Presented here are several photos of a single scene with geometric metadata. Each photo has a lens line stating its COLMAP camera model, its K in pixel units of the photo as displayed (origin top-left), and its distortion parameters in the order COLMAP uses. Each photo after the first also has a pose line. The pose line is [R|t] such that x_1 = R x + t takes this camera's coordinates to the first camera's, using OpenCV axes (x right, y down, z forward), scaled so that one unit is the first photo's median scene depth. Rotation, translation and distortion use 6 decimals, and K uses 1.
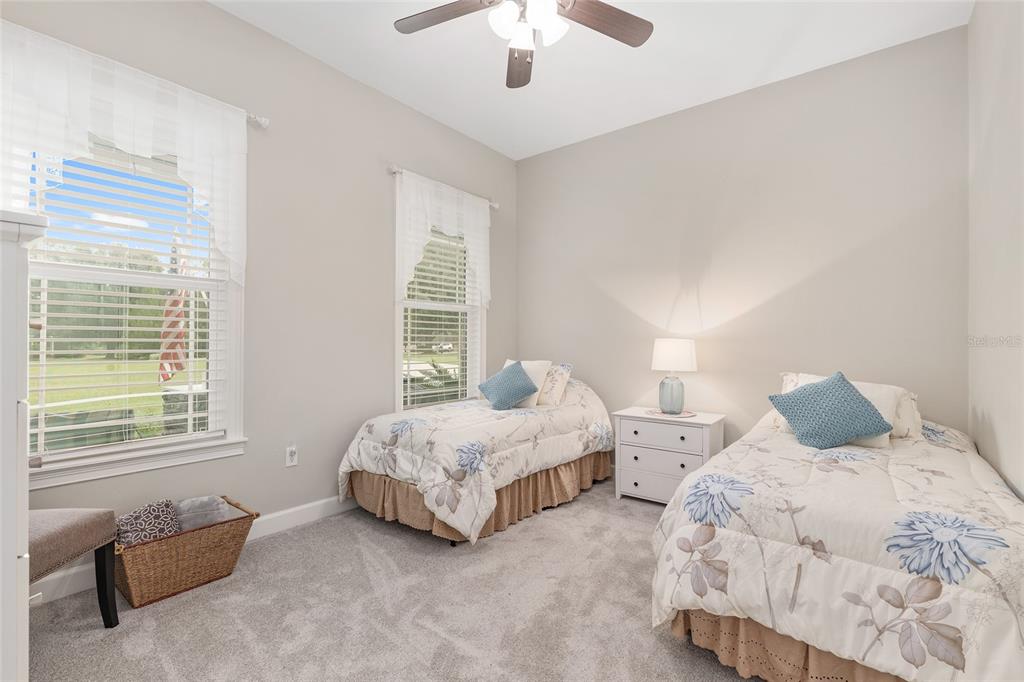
lens RADIAL K [[464.0, 0, 506.5], [0, 464.0, 349.8], [0, 0, 1]] dist [0.000185, 0.000423]
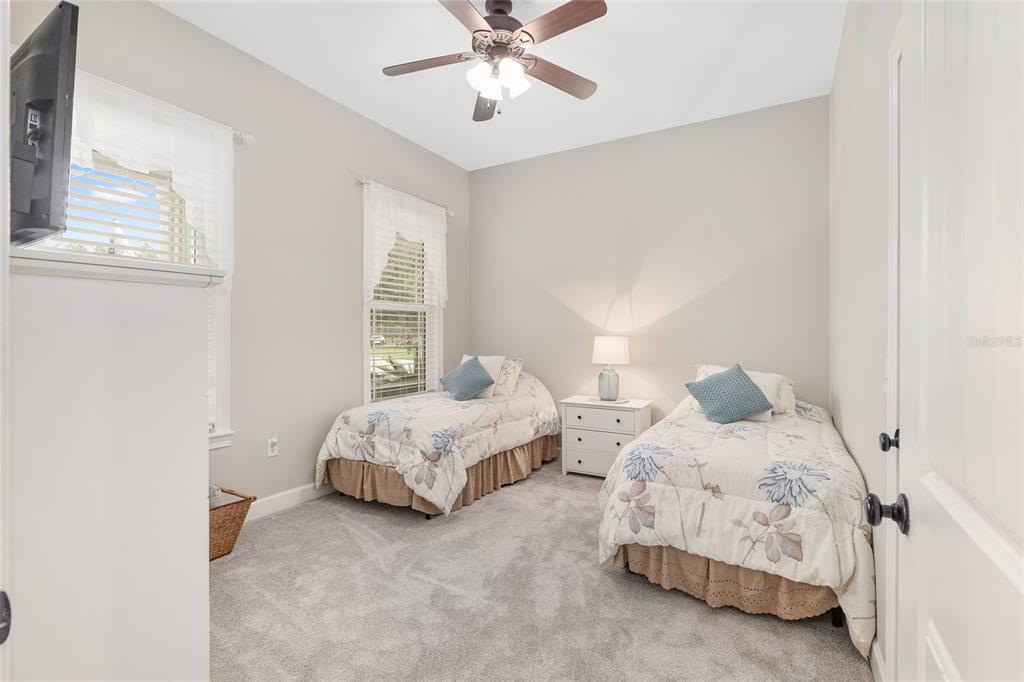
lens RADIAL K [[464.0, 0, 506.5], [0, 464.0, 349.8], [0, 0, 1]] dist [0.000185, 0.000423]
pose [[0.990544, -0.007286, 0.137002, -0.079912], [0.005201, 0.999865, 0.015568, -0.013429], [-0.137097, -0.014708, 0.990448, -0.163857]]
